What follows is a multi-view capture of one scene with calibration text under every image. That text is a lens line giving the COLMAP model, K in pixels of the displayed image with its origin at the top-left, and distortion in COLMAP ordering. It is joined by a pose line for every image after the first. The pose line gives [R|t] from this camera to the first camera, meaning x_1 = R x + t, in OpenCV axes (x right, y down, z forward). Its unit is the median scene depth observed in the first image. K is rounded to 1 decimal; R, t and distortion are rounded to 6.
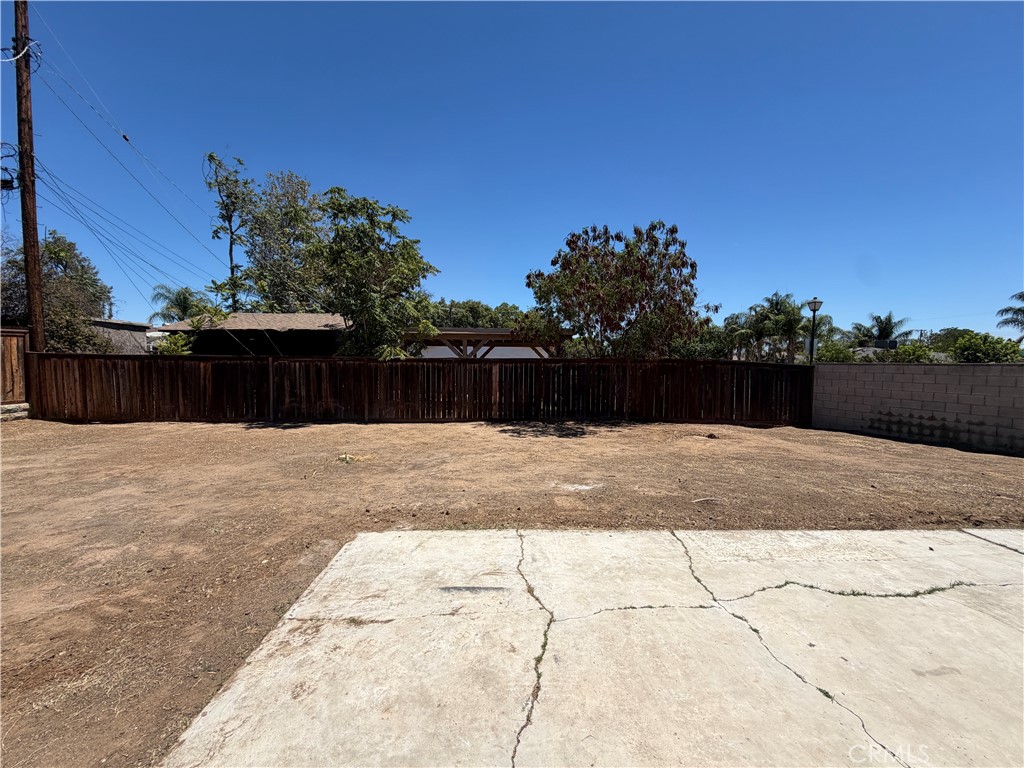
lens RADIAL K [[409.4, 0, 512.6], [0, 409.4, 384.6], [0, 0, 1]] dist [0.001160, 0.000064]
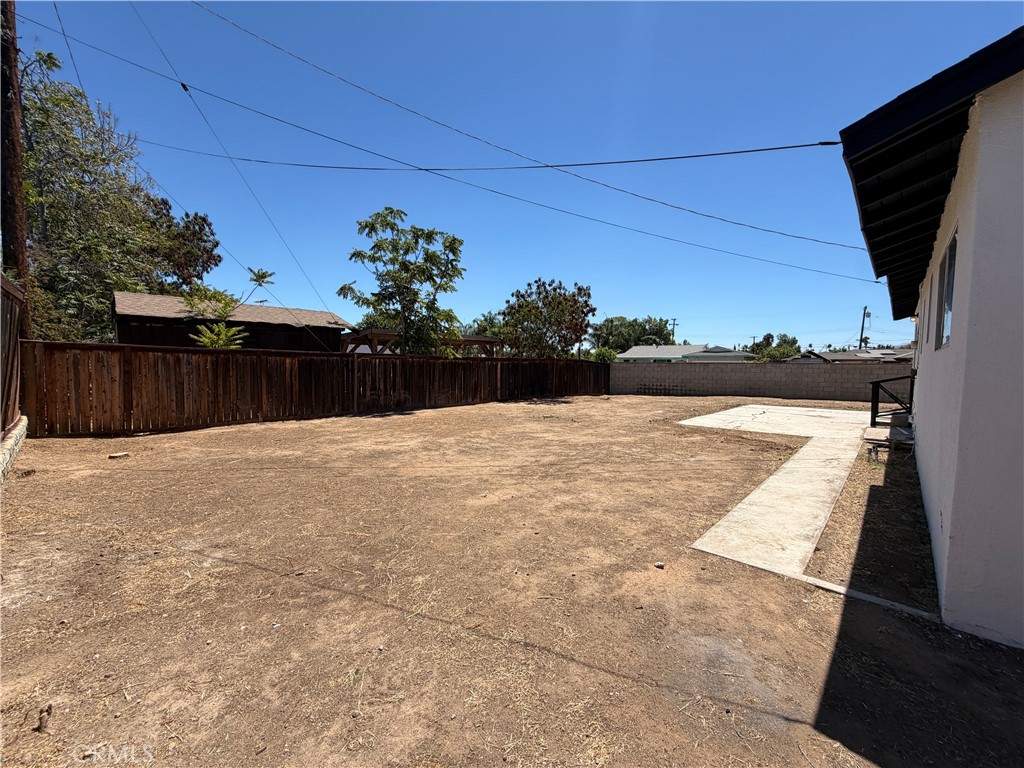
lens RADIAL K [[409.4, 0, 507.8], [0, 409.4, 384.8], [0, 0, 1]] dist [0.001160, 0.000064]
pose [[0.695303, -0.033829, 0.717920, -1.090393], [0.029415, 0.999394, 0.018603, 0.005302], [-0.718114, 0.008183, 0.695877, -0.042833]]
